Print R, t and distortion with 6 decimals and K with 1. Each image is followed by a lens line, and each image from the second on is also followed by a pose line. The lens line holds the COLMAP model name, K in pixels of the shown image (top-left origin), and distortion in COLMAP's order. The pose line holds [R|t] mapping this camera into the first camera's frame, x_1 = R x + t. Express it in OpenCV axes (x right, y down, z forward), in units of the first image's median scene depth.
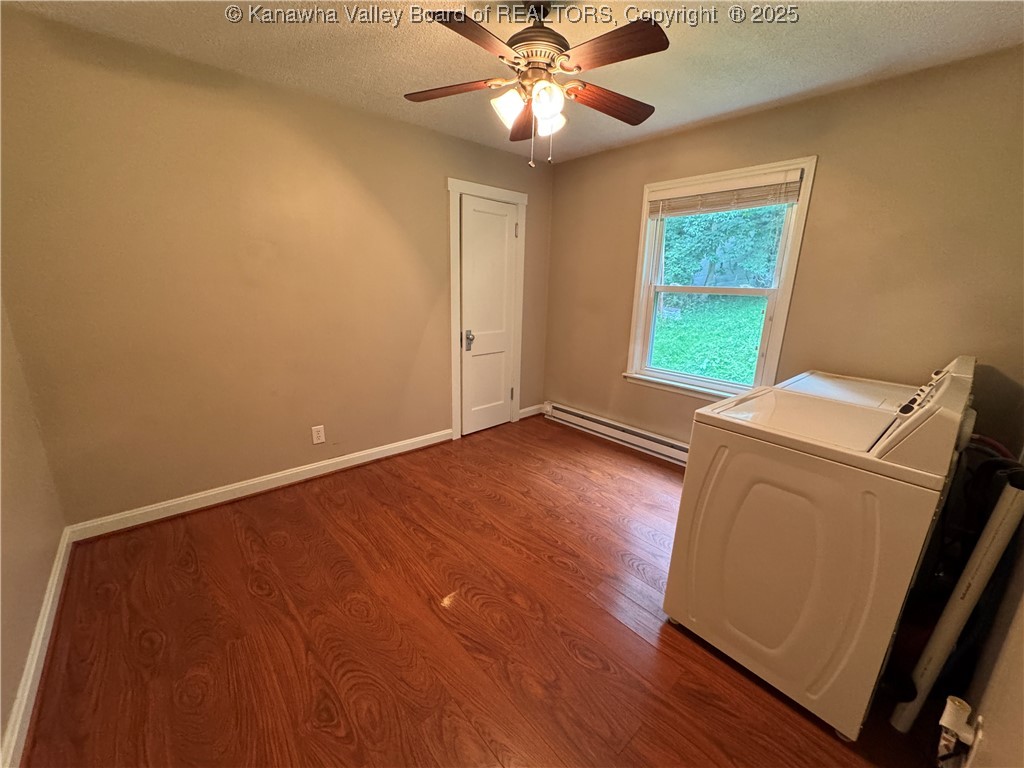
lens RADIAL K [[409.0, 0, 512.0], [0, 409.0, 384.0], [0, 0, 1]] dist [0.020065, 0.000019]
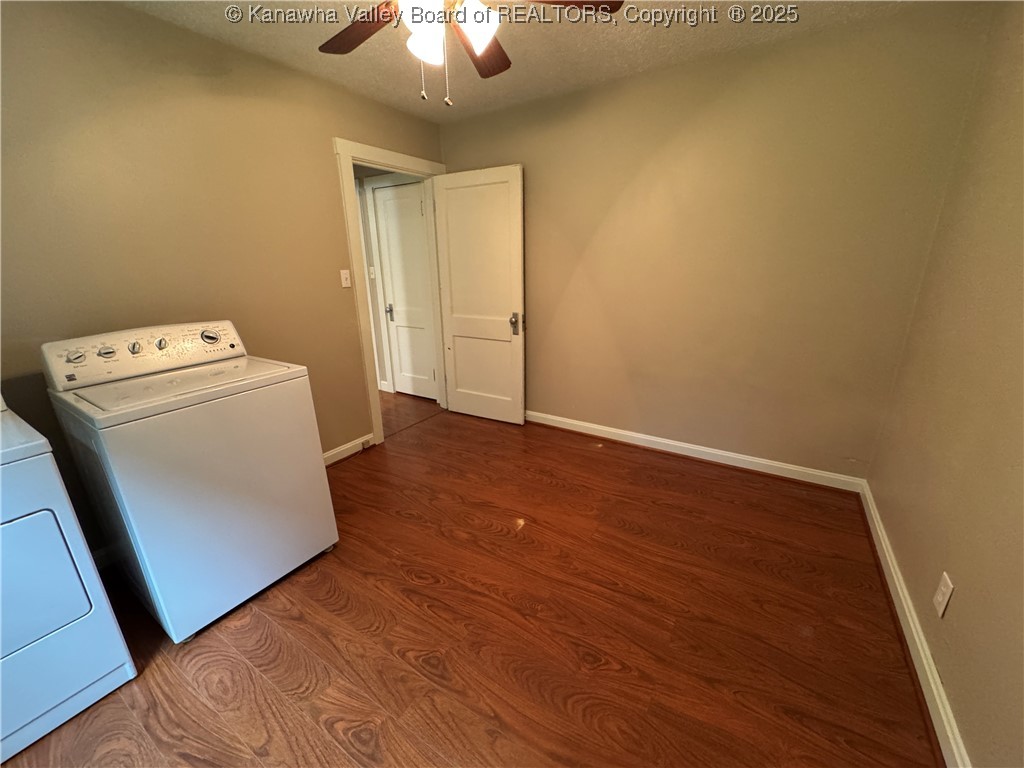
lens RADIAL K [[409.0, 0, 512.0], [0, 409.0, 384.0], [0, 0, 1]] dist [0.020065, 0.000019]
pose [[-0.958956, 0.080408, -0.271914, 0.137248], [-0.072978, 0.856660, 0.510693, -0.369564], [0.274002, 0.509576, -0.815632, 1.464871]]
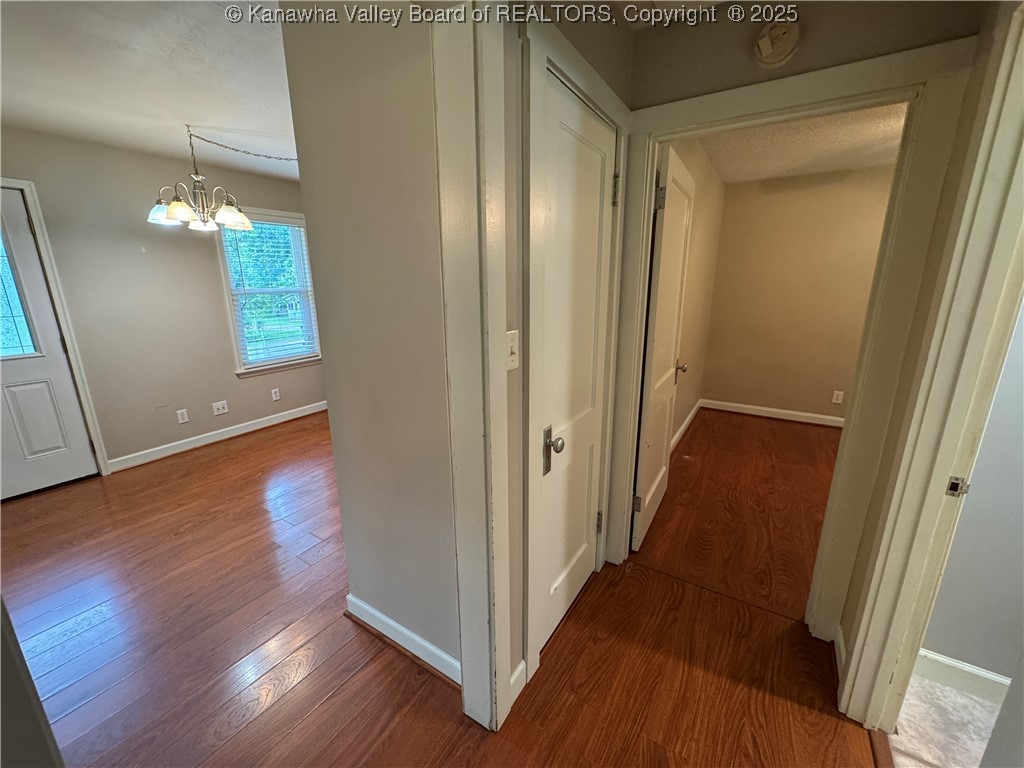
lens RADIAL K [[409.0, 0, 512.0], [0, 409.0, 384.0], [0, 0, 1]] dist [0.020065, 0.000019]
pose [[0.285998, 0.209912, -0.934956, 0.698850], [-0.231397, 0.961964, 0.145193, 0.172132], [0.929871, 0.174821, 0.323693, -0.675978]]
